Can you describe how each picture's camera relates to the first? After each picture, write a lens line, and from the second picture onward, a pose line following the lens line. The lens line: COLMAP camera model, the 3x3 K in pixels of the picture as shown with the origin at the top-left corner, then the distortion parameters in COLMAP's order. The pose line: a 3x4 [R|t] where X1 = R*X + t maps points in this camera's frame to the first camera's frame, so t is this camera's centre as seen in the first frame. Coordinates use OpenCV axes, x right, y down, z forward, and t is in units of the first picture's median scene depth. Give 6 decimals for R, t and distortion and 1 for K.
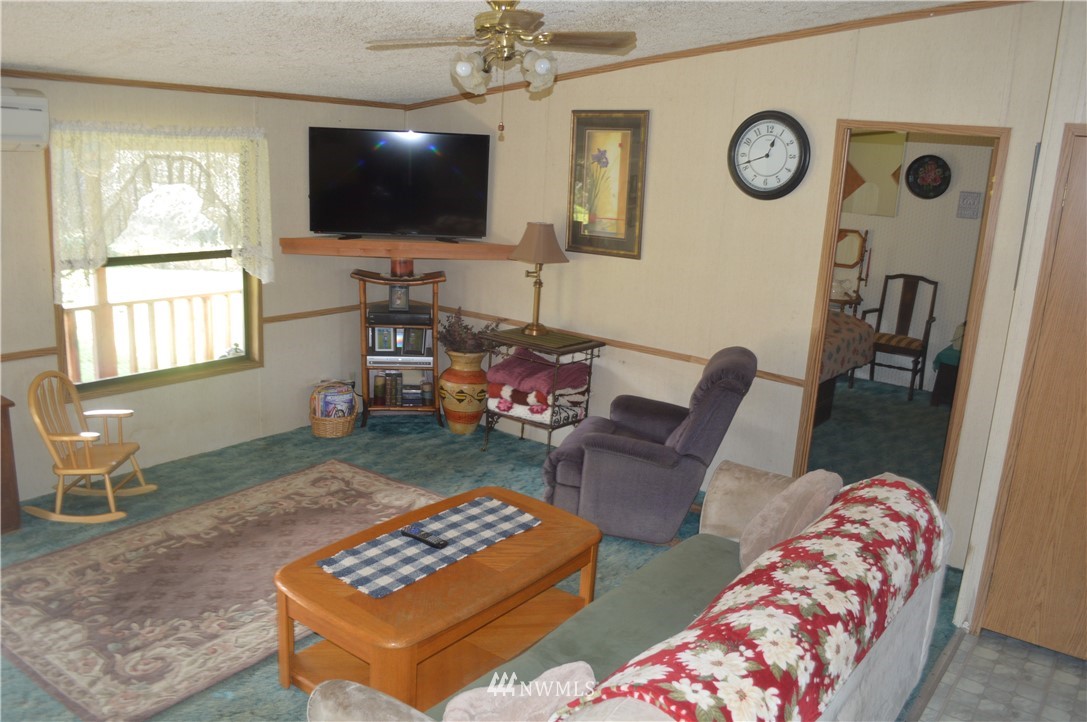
lens RADIAL K [[862.3, 0, 542.2], [0, 862.3, 366.0], [0, 0, 1]] dist [-0.075364, 0.006473]
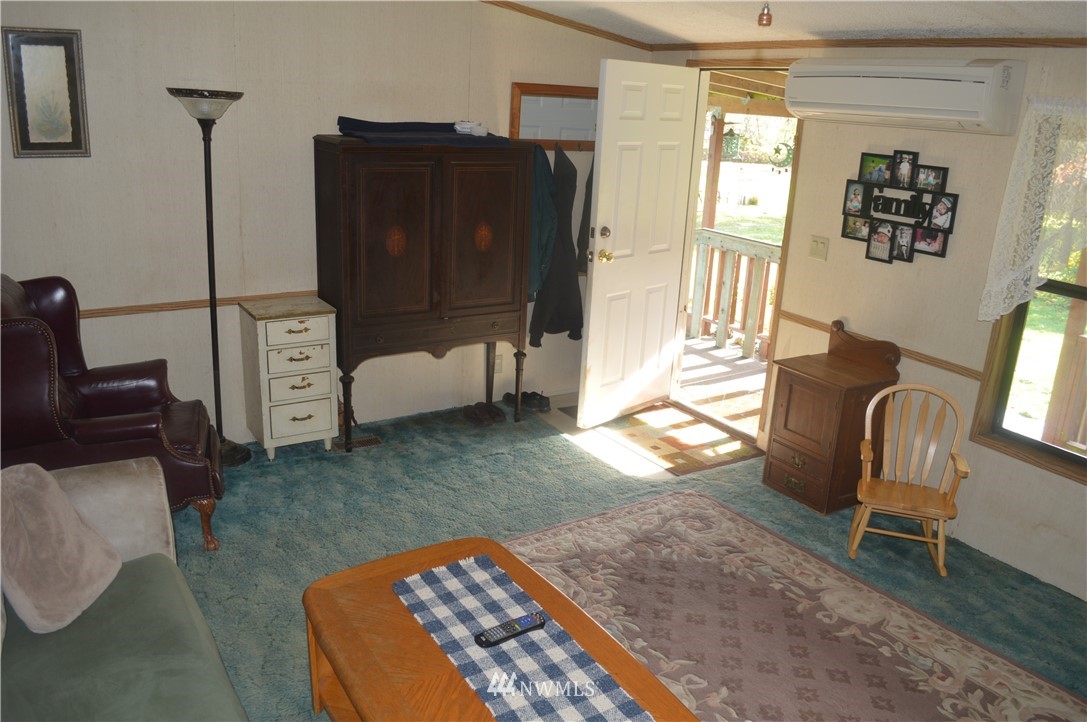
lens RADIAL K [[862.3, 0, 544.6], [0, 862.3, 362.7], [0, 0, 1]] dist [-0.075364, 0.006473]
pose [[-0.349056, 0.209748, -0.913327, 0.414890], [-0.283378, 0.905373, 0.316222, -0.214582], [0.893229, 0.369195, -0.256588, 1.014643]]
